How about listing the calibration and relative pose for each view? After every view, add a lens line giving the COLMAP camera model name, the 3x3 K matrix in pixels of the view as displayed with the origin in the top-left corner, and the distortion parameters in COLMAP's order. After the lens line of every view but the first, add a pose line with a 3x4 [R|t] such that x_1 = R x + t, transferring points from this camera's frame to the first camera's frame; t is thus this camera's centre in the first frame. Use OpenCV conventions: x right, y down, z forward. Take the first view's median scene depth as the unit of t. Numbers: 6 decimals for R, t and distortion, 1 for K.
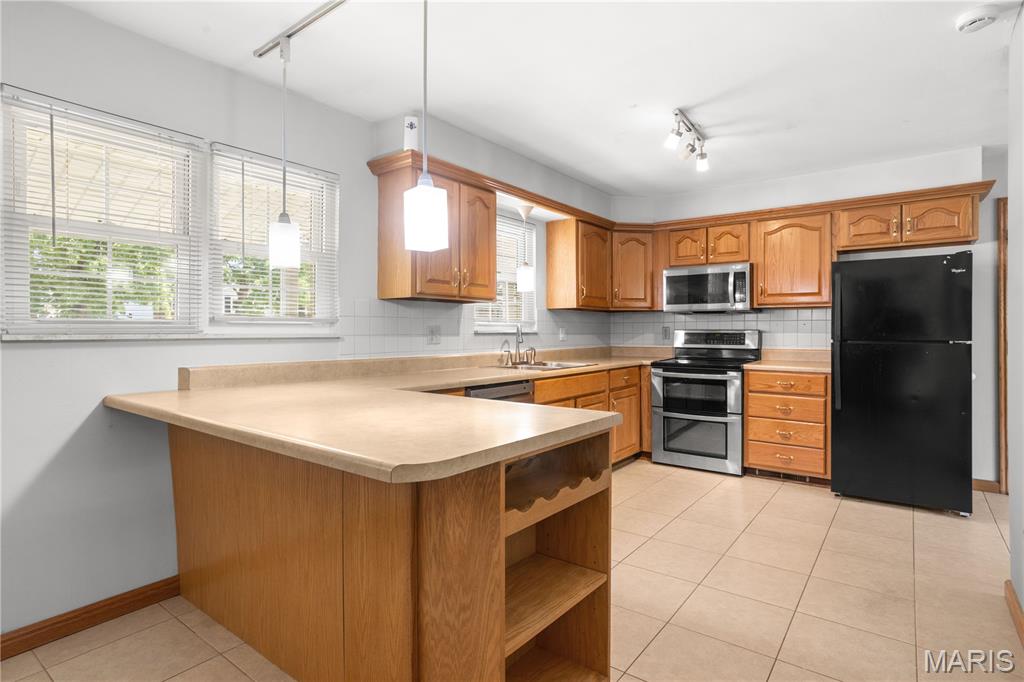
lens RADIAL K [[539.8, 0, 510.6], [0, 539.8, 324.9], [0, 0, 1]] dist [-0.056678, 0.041690]
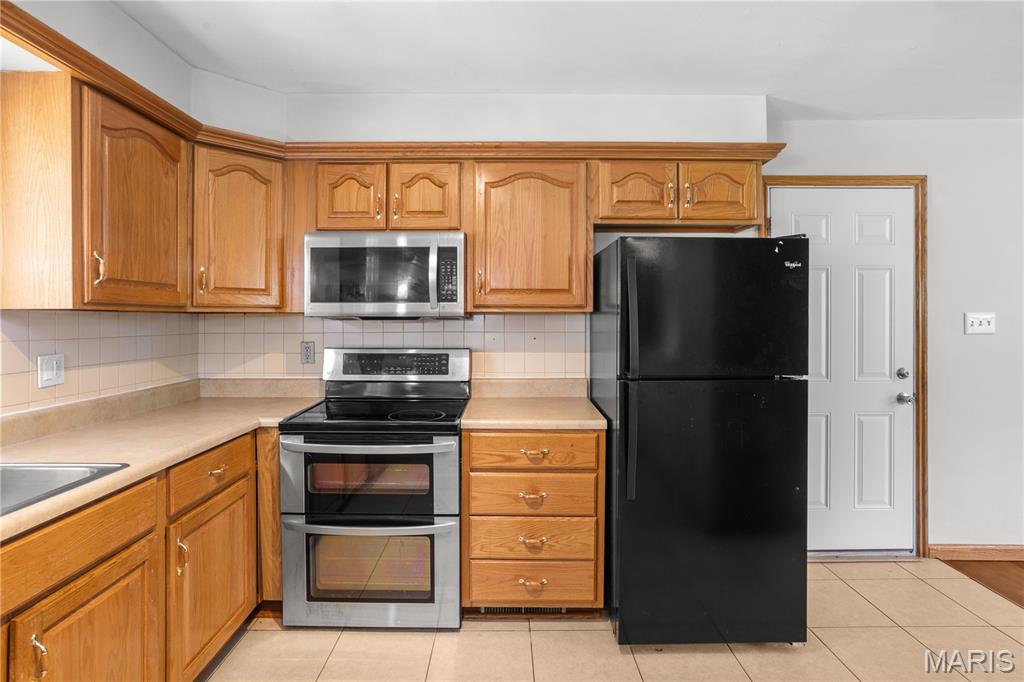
lens RADIAL K [[539.8, 0, 510.6], [0, 539.8, 324.9], [0, 0, 1]] dist [-0.056678, 0.041690]
pose [[0.792277, -0.005298, 0.610138, 0.147312], [-0.006992, 0.999818, 0.017760, -0.030569], [-0.610121, -0.018337, 0.792096, 0.545097]]
